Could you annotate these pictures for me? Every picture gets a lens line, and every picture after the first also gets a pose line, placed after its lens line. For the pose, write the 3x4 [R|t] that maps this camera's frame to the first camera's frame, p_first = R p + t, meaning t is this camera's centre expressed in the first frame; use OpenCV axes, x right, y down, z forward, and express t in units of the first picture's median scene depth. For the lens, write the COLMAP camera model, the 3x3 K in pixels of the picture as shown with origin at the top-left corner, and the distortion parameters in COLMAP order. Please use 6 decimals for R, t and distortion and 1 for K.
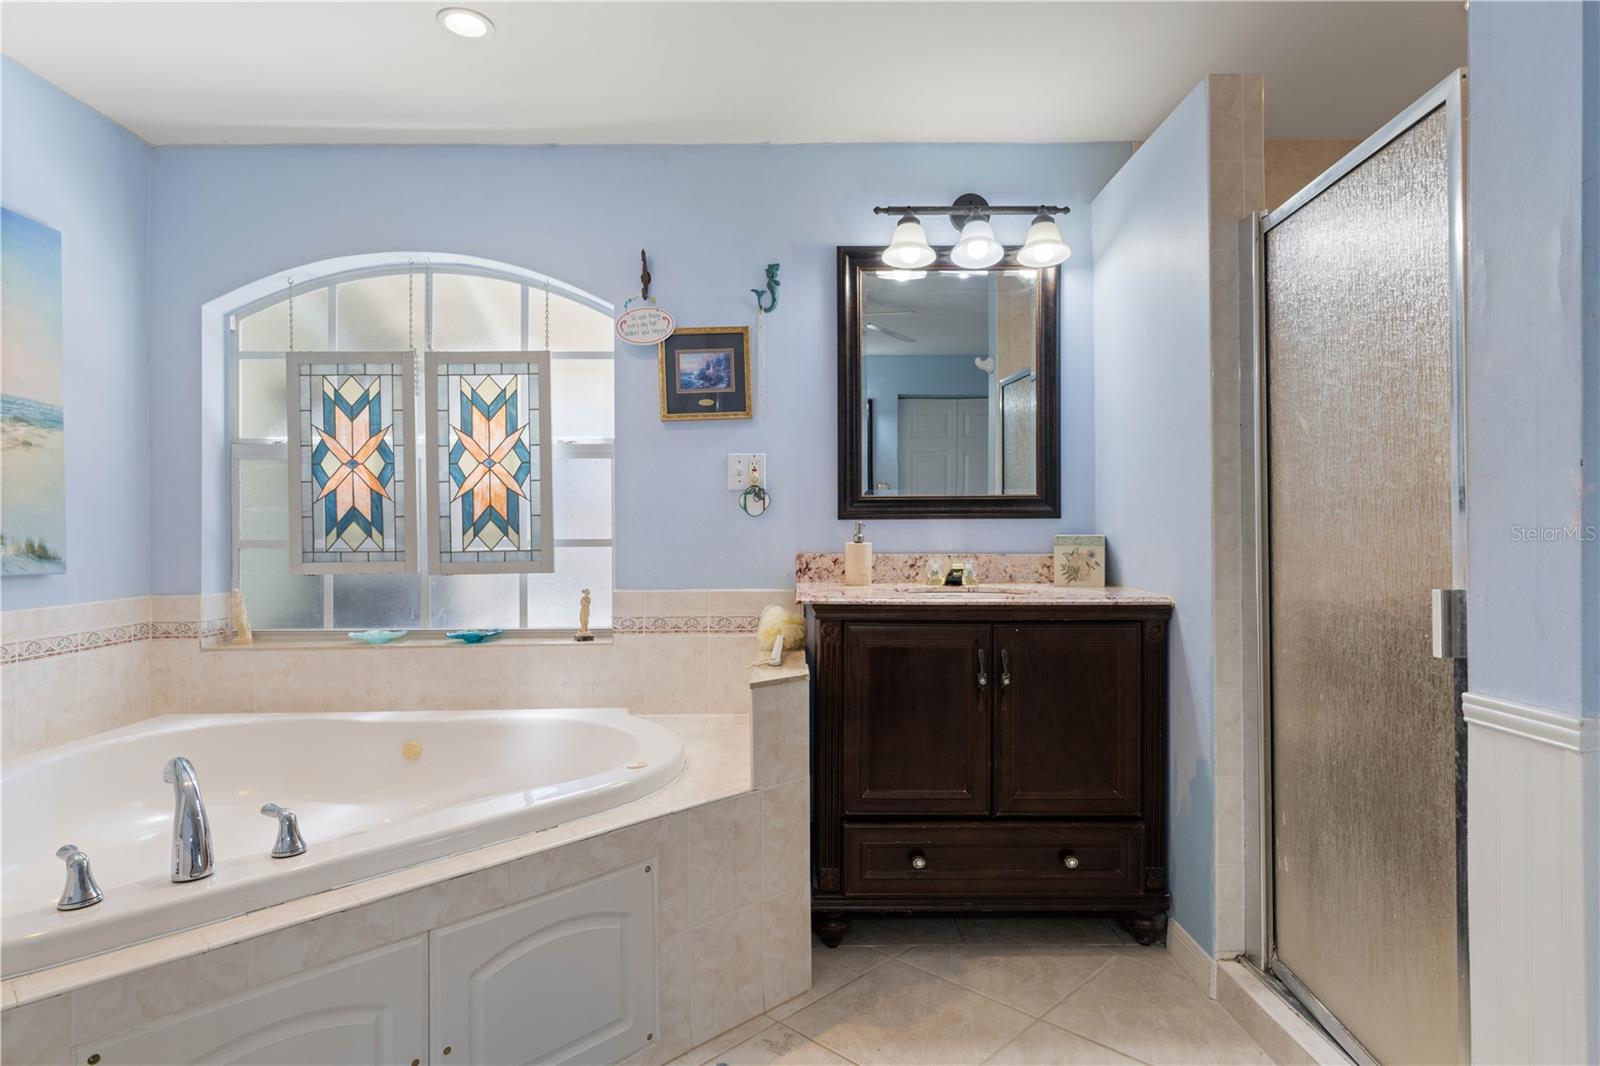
lens RADIAL K [[885.2, 0, 801.3], [0, 885.2, 529.6], [0, 0, 1]] dist [-0.004852, -0.000102]
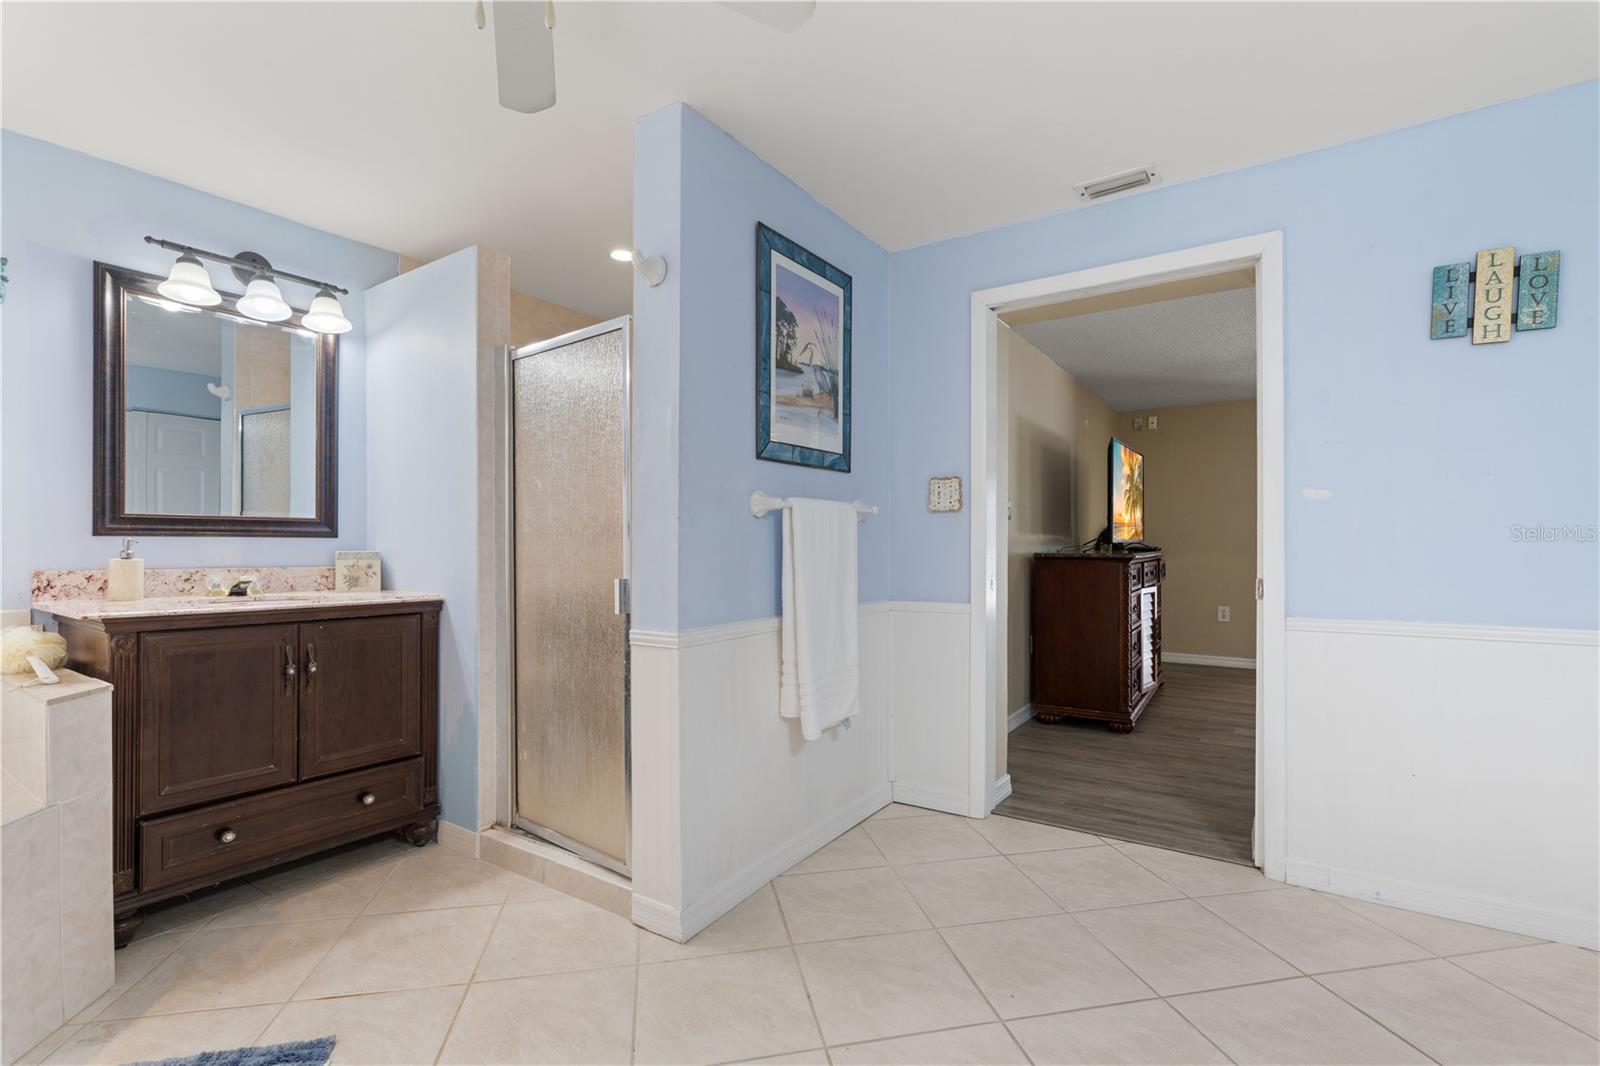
lens RADIAL K [[726.9, 0, 799.4], [0, 726.9, 547.7], [0, 0, 1]] dist [-0.000861, 0.000150]
pose [[0.571567, 0.003425, 0.820548, -0.176850], [-0.004004, 0.999991, -0.001386, -0.000145], [-0.820546, -0.002493, 0.571576, -0.117546]]
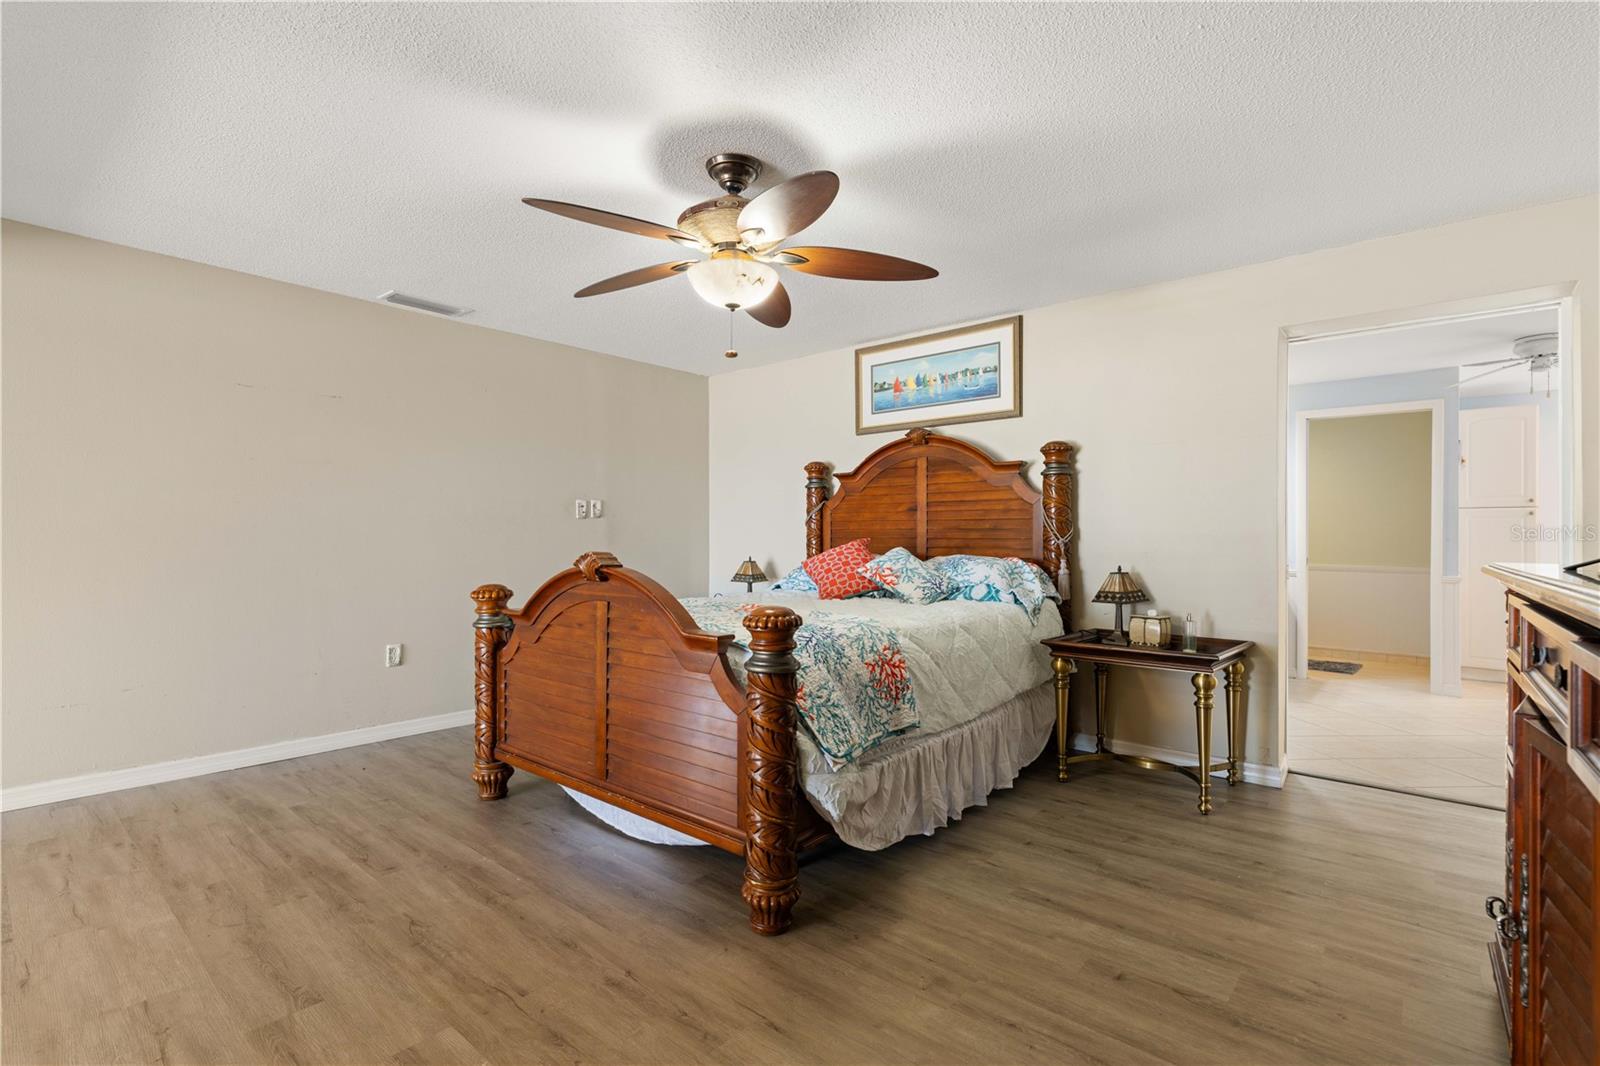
lens RADIAL K [[737.7, 0, 800.3], [0, 737.7, 539.1], [0, 0, 1]] dist [-0.006208, 0.000967]
pose [[-0.665559, 0.000477, -0.746345, 2.351793], [0.000391, 1.000000, 0.000291, -0.012143], [0.746345, -0.000098, -0.665559, 0.146178]]
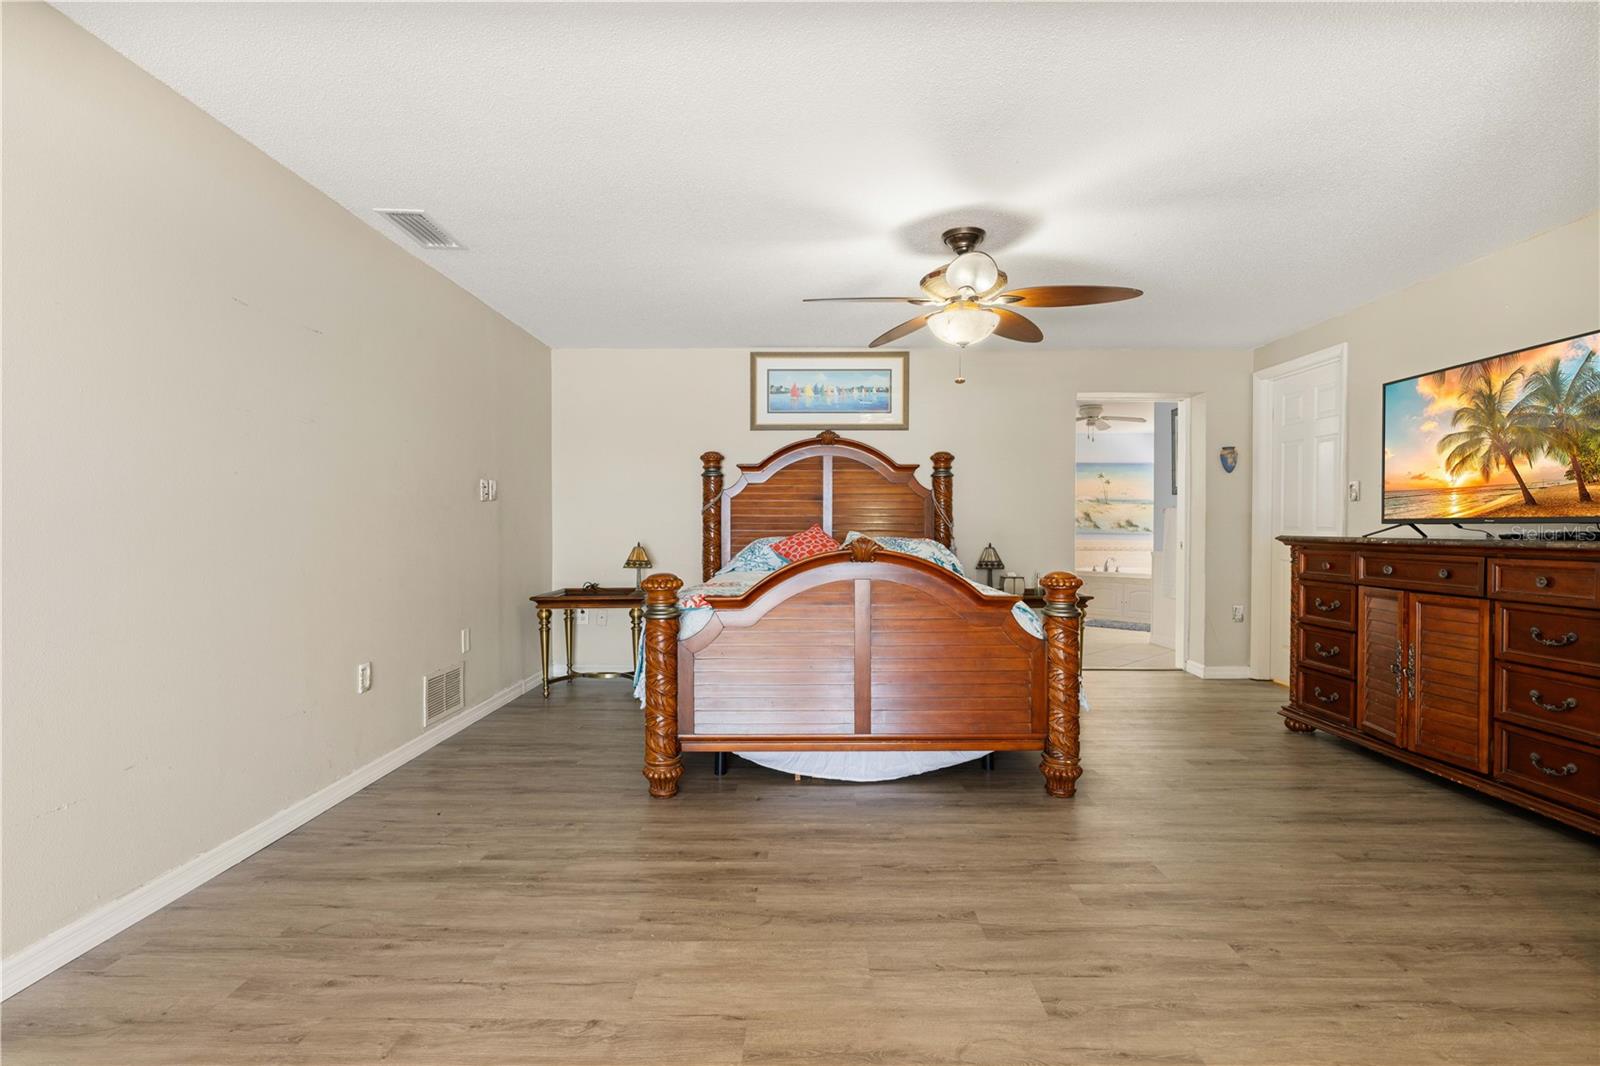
lens RADIAL K [[754.7, 0, 800.0], [0, 754.7, 533.0], [0, 0, 1]] dist [-0.007720, 0.002327]
pose [[-0.022664, 0.014807, -0.999633, 2.928162], [0.001699, 0.999889, 0.014773, -0.017843], [0.999742, -0.001364, -0.022687, -0.740236]]
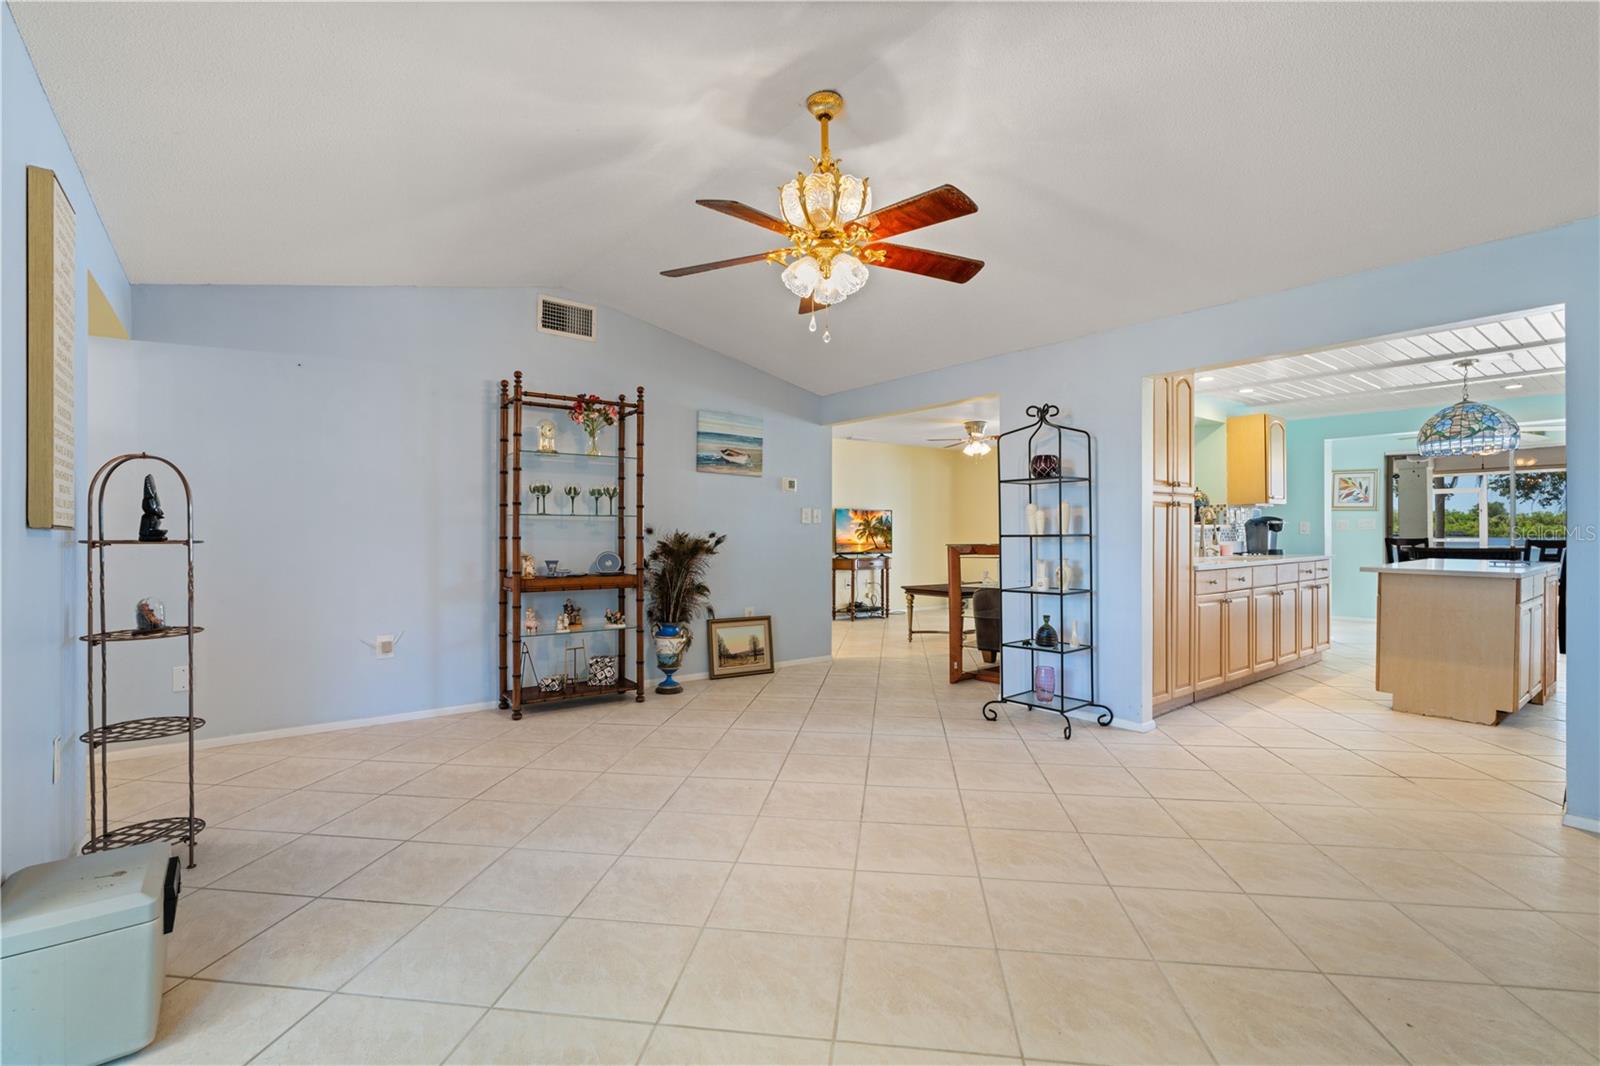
lens RADIAL K [[721.9, 0, 801.6], [0, 721.9, 531.6], [0, 0, 1]] dist [-0.003003, 0.000372]
pose [[0.794463, 0.005634, 0.607286, -0.907836], [-0.004240, 0.999984, -0.003729, -0.124191], [-0.607297, 0.000388, 0.794475, -2.708578]]
